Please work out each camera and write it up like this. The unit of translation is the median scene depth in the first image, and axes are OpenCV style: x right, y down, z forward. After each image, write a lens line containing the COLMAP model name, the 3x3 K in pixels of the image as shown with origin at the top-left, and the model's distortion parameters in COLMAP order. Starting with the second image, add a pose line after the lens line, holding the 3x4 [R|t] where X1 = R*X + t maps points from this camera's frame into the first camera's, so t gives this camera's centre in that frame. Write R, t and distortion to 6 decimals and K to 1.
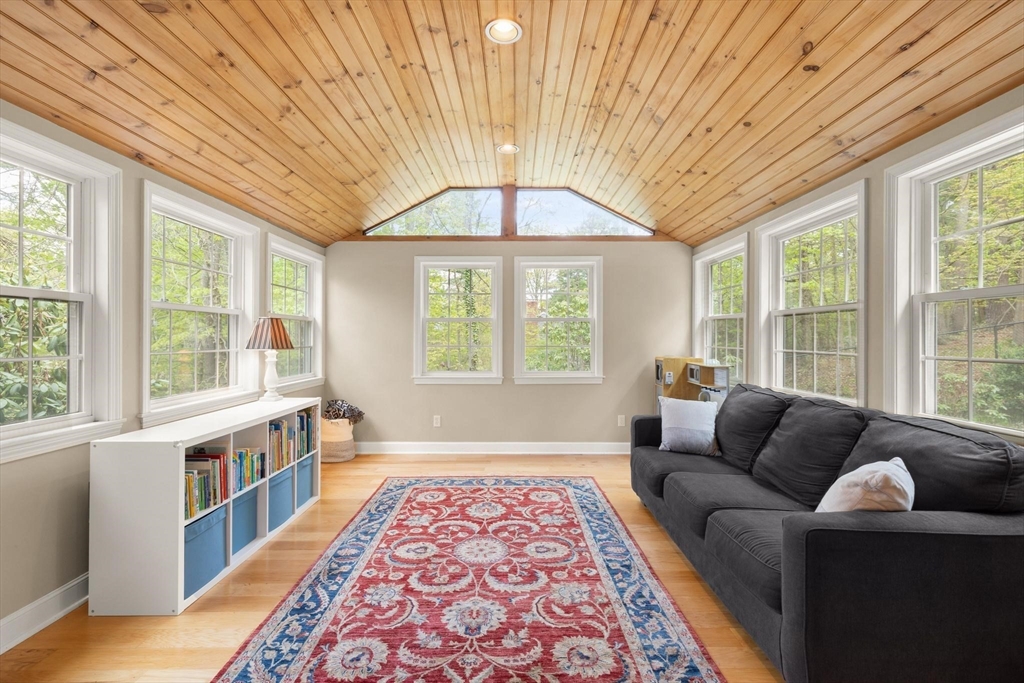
lens RADIAL K [[466.2, 0, 513.9], [0, 466.2, 339.3], [0, 0, 1]] dist [0.013190, -0.001852]
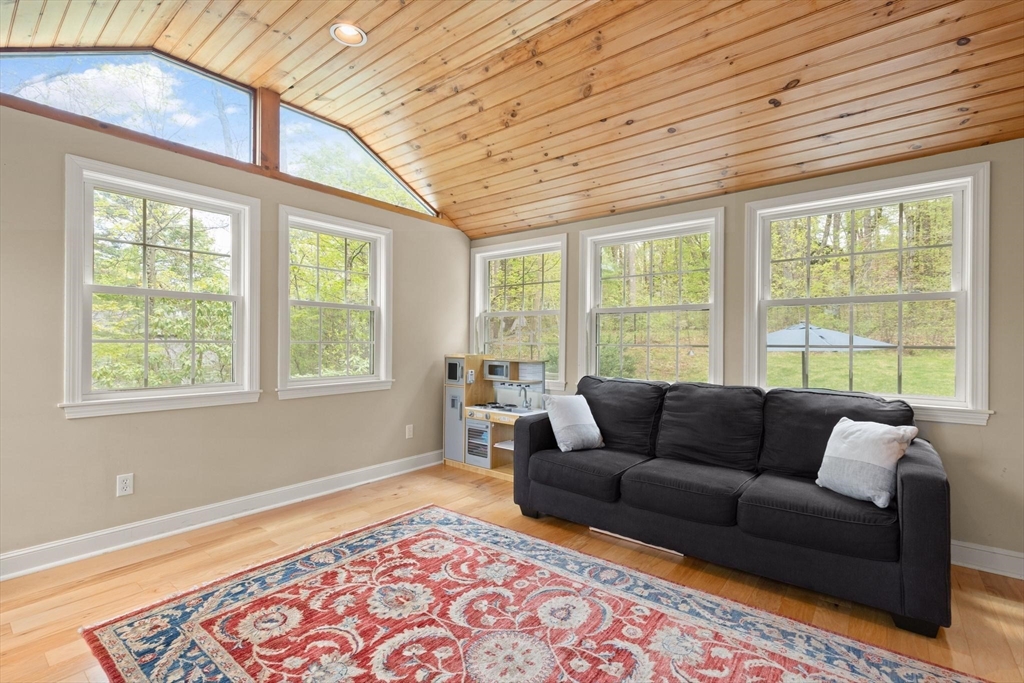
lens RADIAL K [[466.2, 0, 514.3], [0, 466.2, 345.0], [0, 0, 1]] dist [0.013190, -0.001852]
pose [[0.621312, -0.000637, 0.783563, -0.444788], [-0.004072, 0.999984, 0.004042, 0.022425], [-0.783553, -0.005702, 0.621299, 0.483884]]
